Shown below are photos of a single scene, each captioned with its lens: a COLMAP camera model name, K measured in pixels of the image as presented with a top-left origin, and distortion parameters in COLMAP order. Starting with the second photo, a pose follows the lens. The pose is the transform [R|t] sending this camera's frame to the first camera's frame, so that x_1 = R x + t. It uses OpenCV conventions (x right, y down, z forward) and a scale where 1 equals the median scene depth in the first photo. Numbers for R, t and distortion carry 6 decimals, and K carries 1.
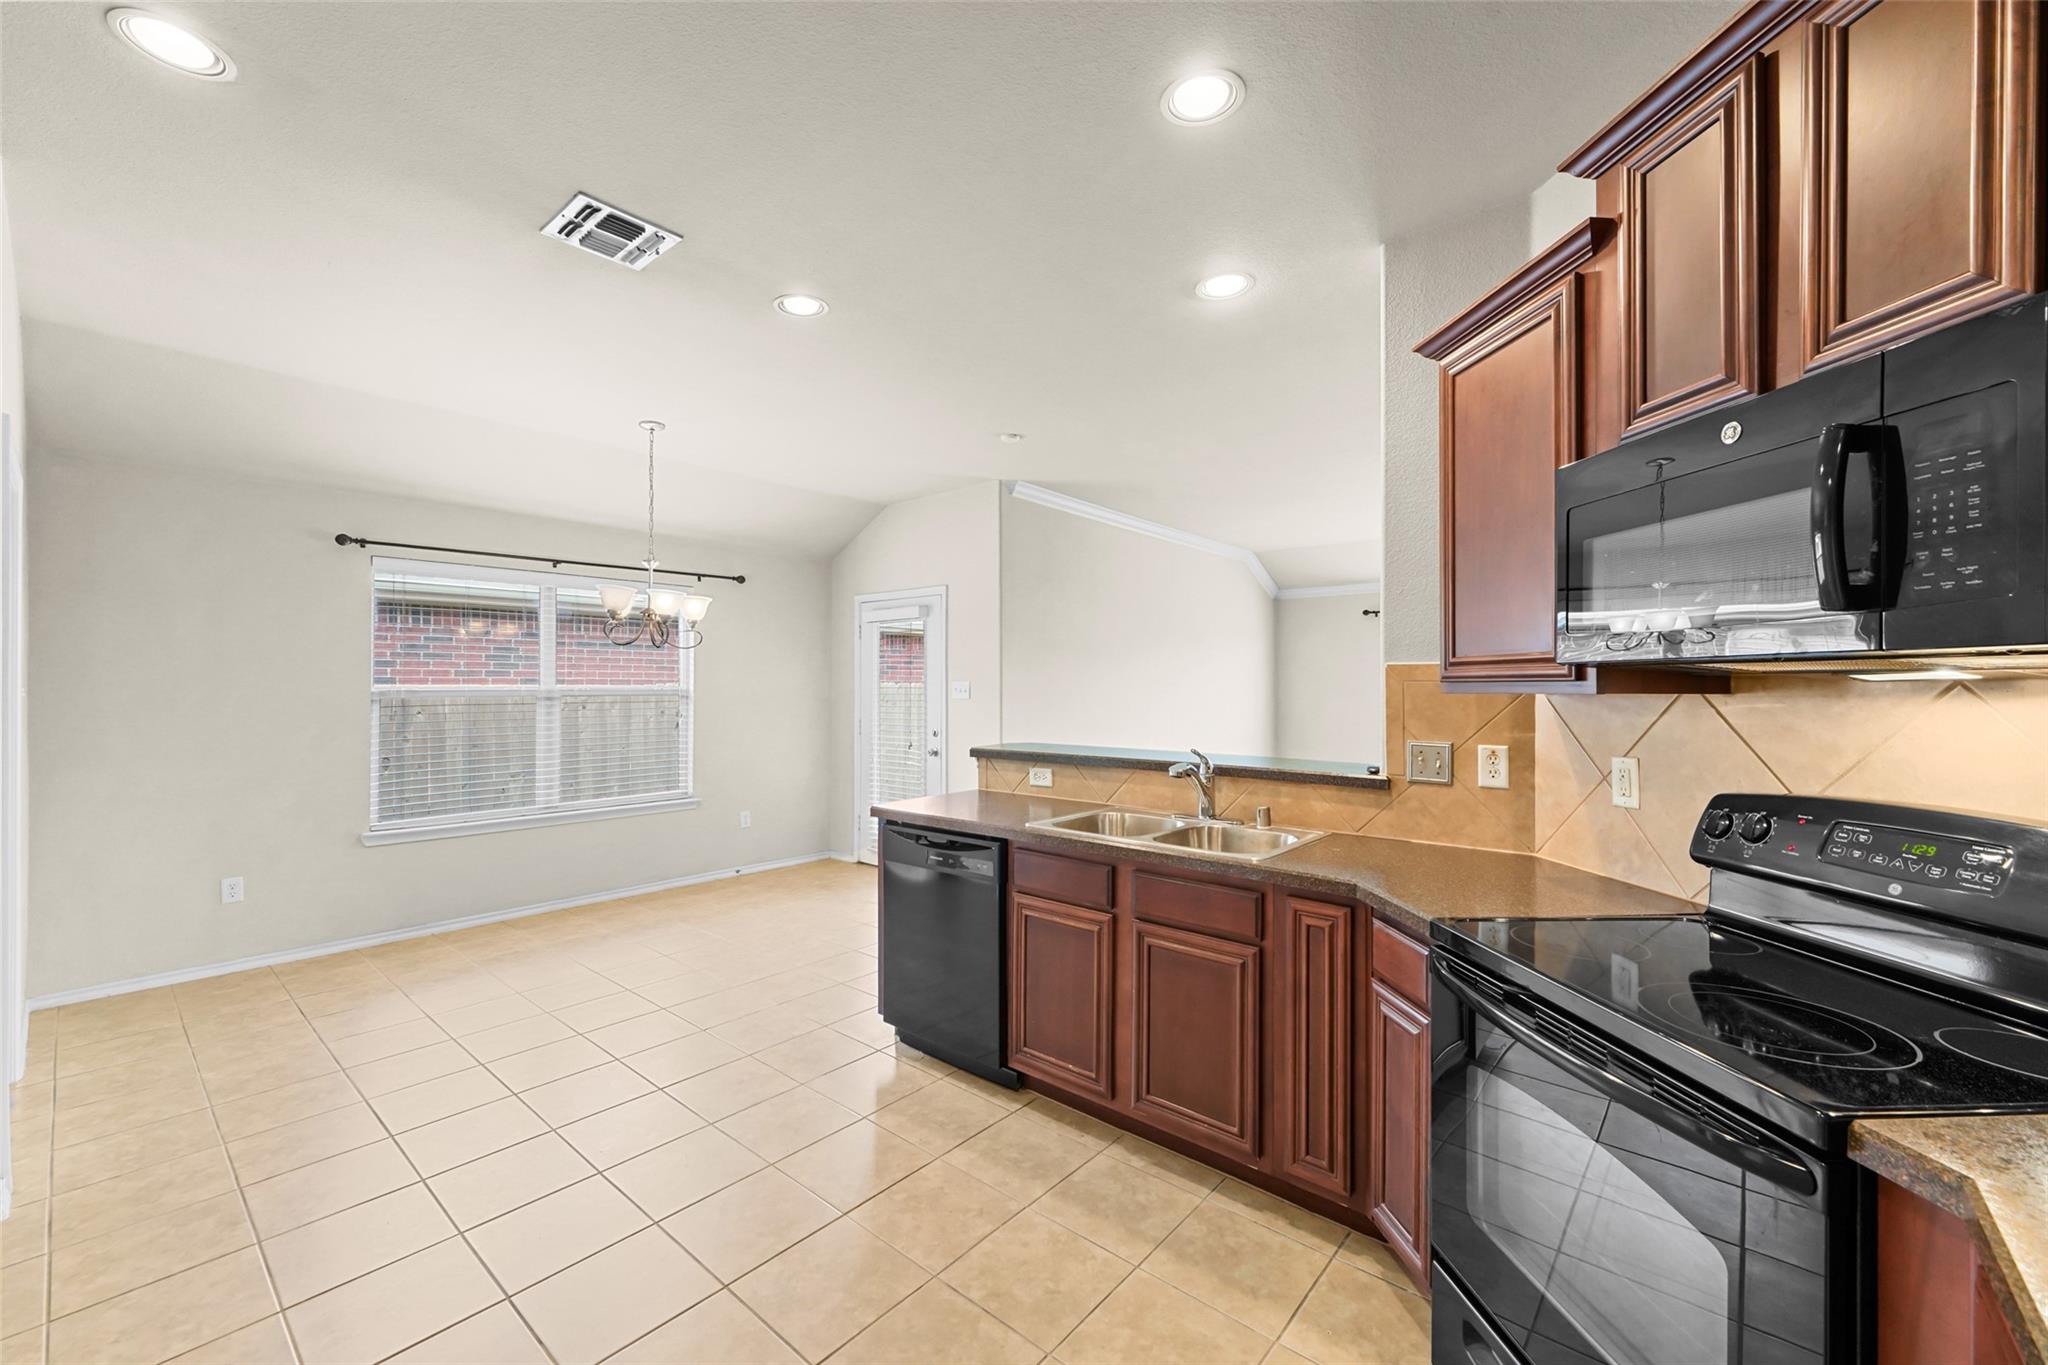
lens RADIAL K [[809.3, 0, 1023.2], [0, 809.3, 686.4], [0, 0, 1]] dist [0.002183, 0.000162]
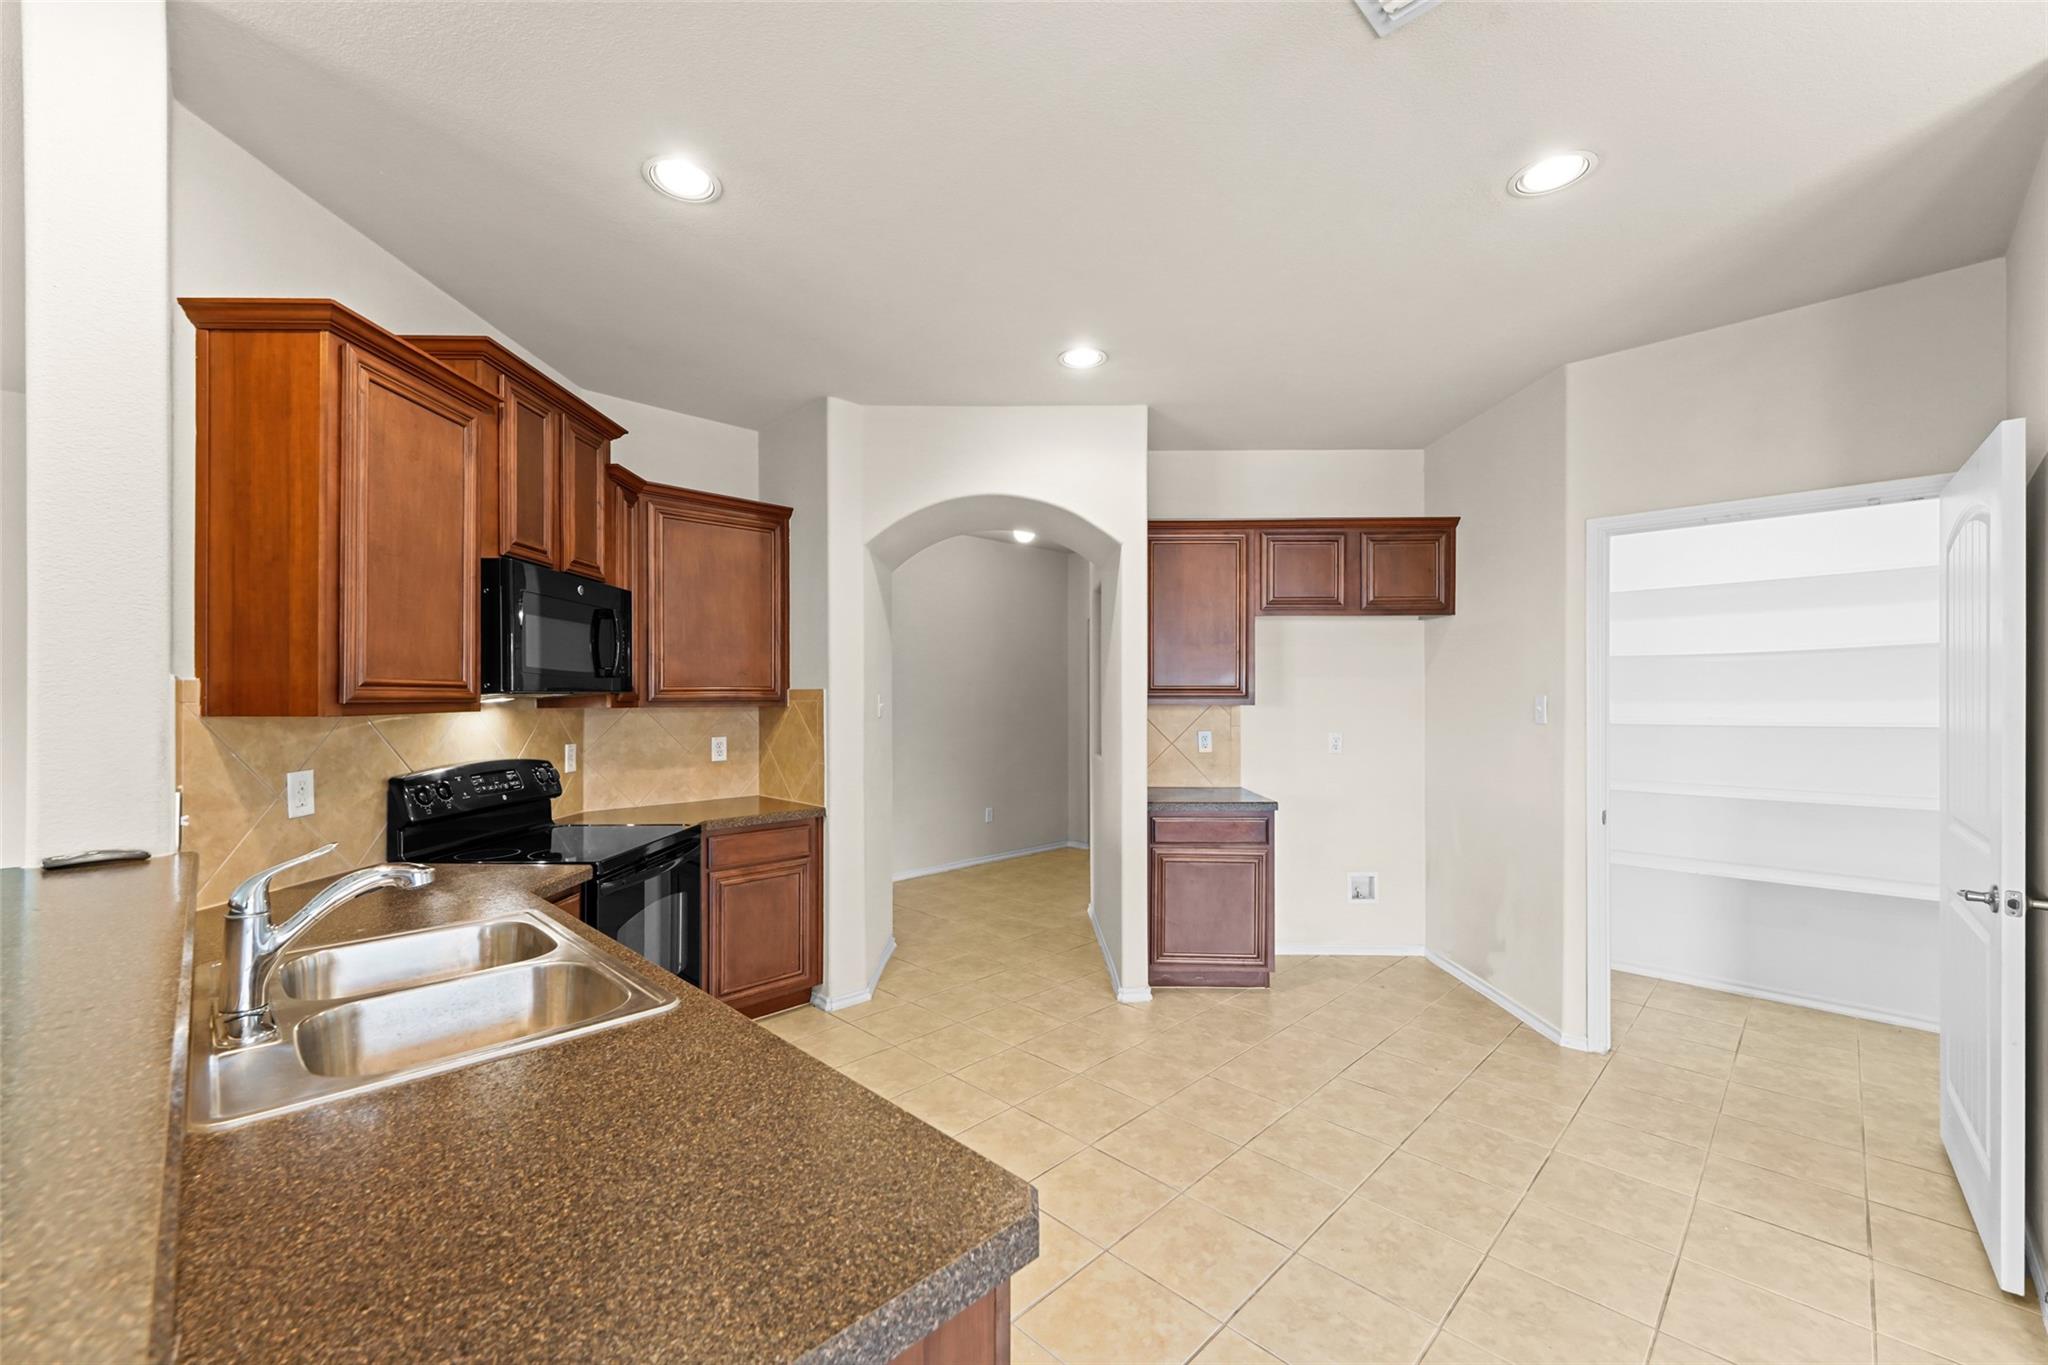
lens RADIAL K [[809.3, 0, 1013.1], [0, 809.3, 691.7], [0, 0, 1]] dist [0.002183, 0.000162]
pose [[-0.996141, 0.001418, 0.087754, -0.251278], [0.001157, 0.999995, -0.003023, -0.012261], [-0.087758, -0.002910, -0.996138, 1.568324]]
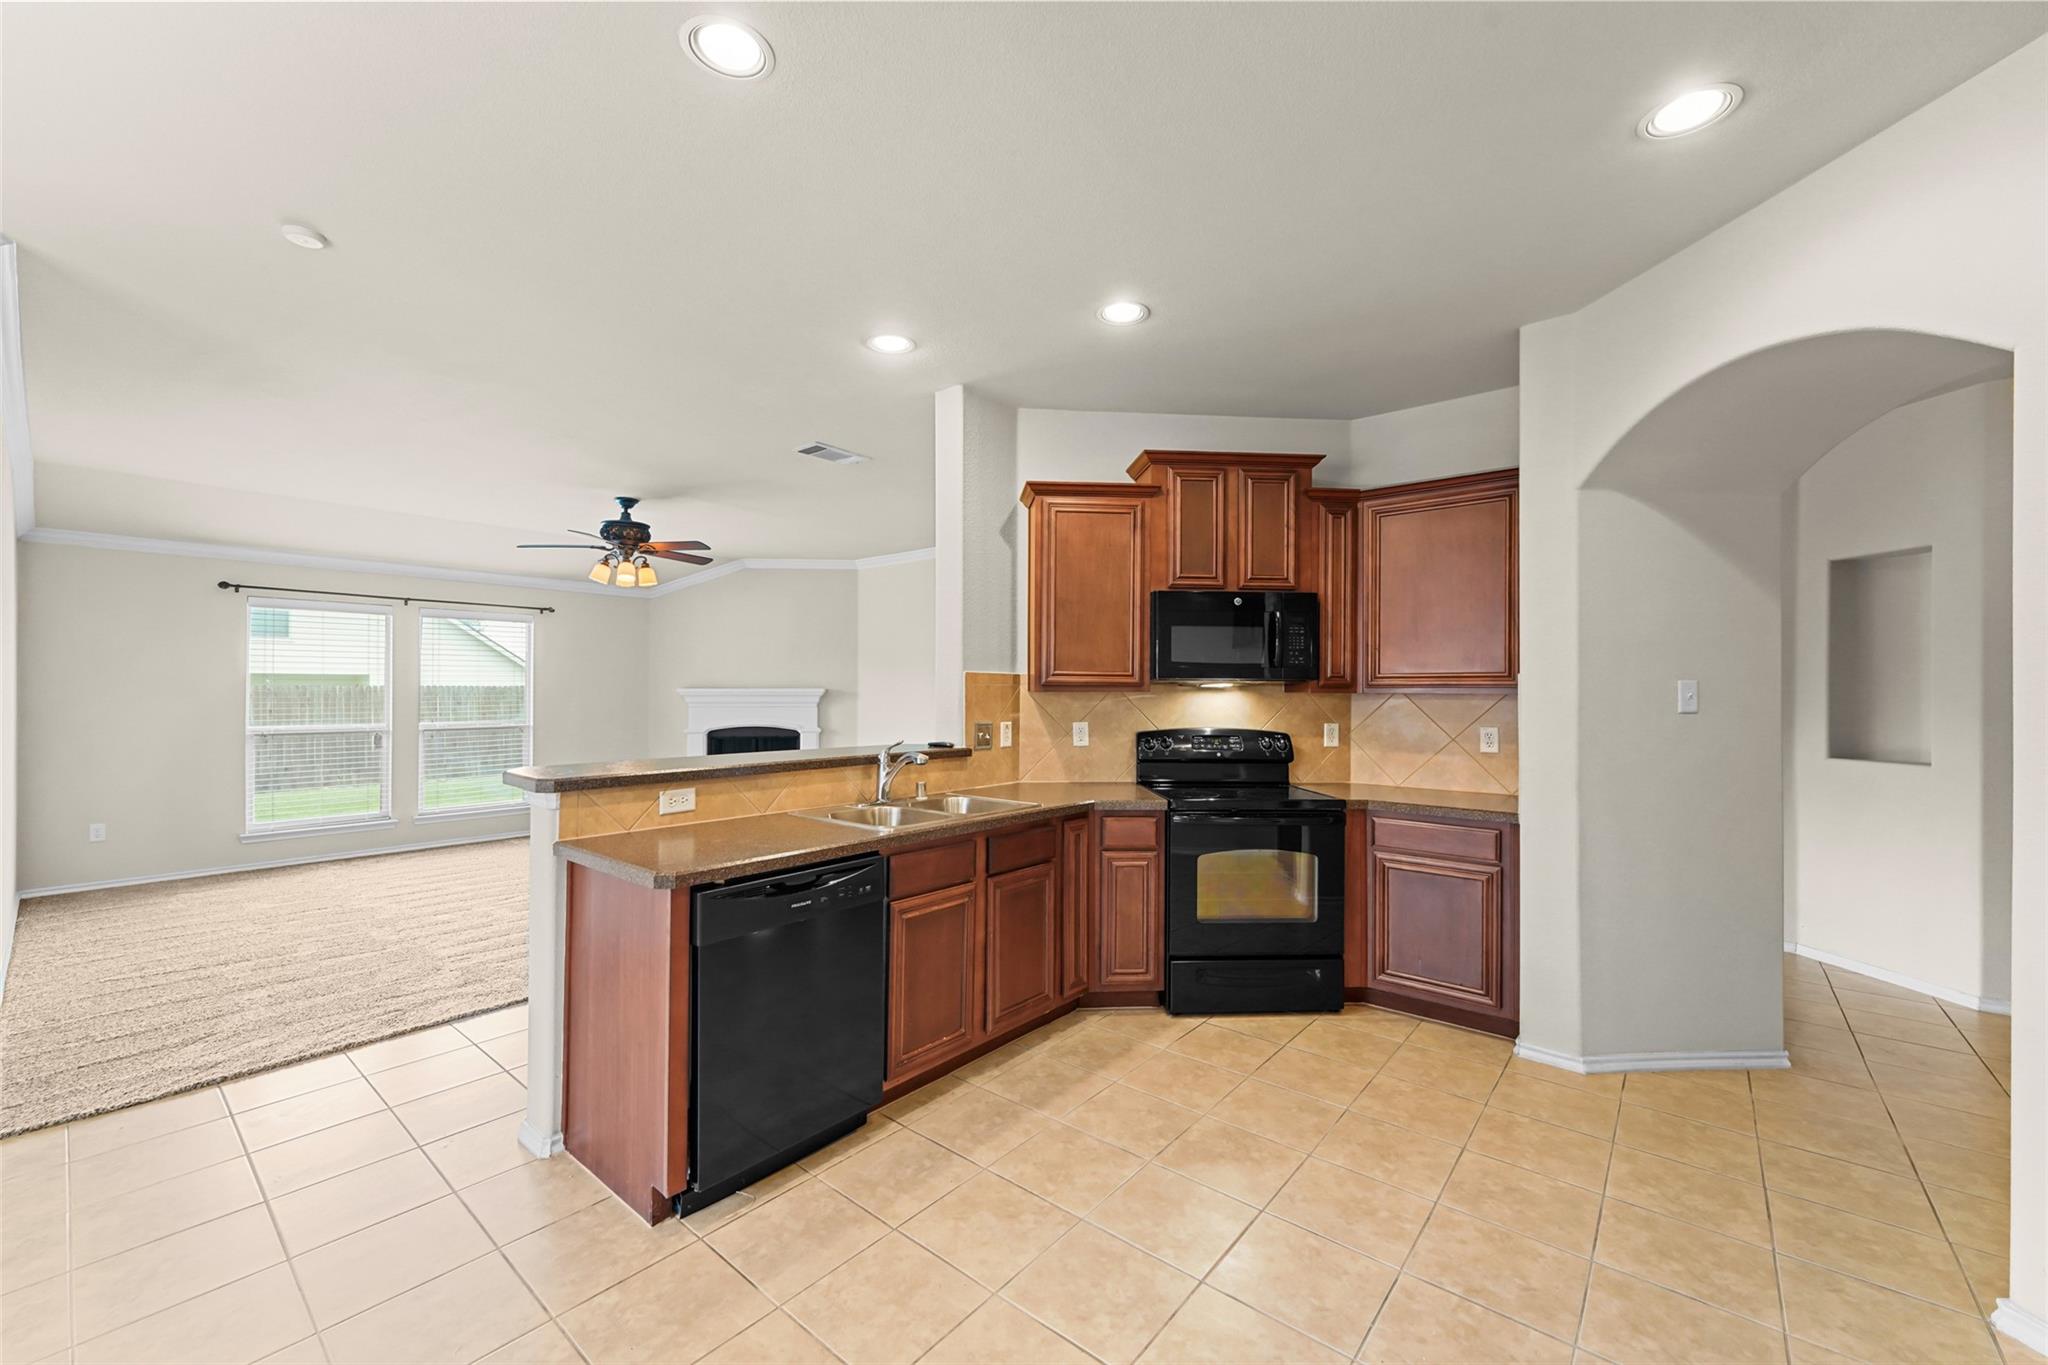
lens RADIAL K [[809.3, 0, 1012.0], [0, 809.3, 685.4], [0, 0, 1]] dist [0.002183, 0.000162]
pose [[-0.002059, 0.004994, 0.999985, -1.025492], [-0.003200, 0.999982, -0.005000, 0.004681], [-0.999993, -0.003210, -0.002043, 0.917366]]
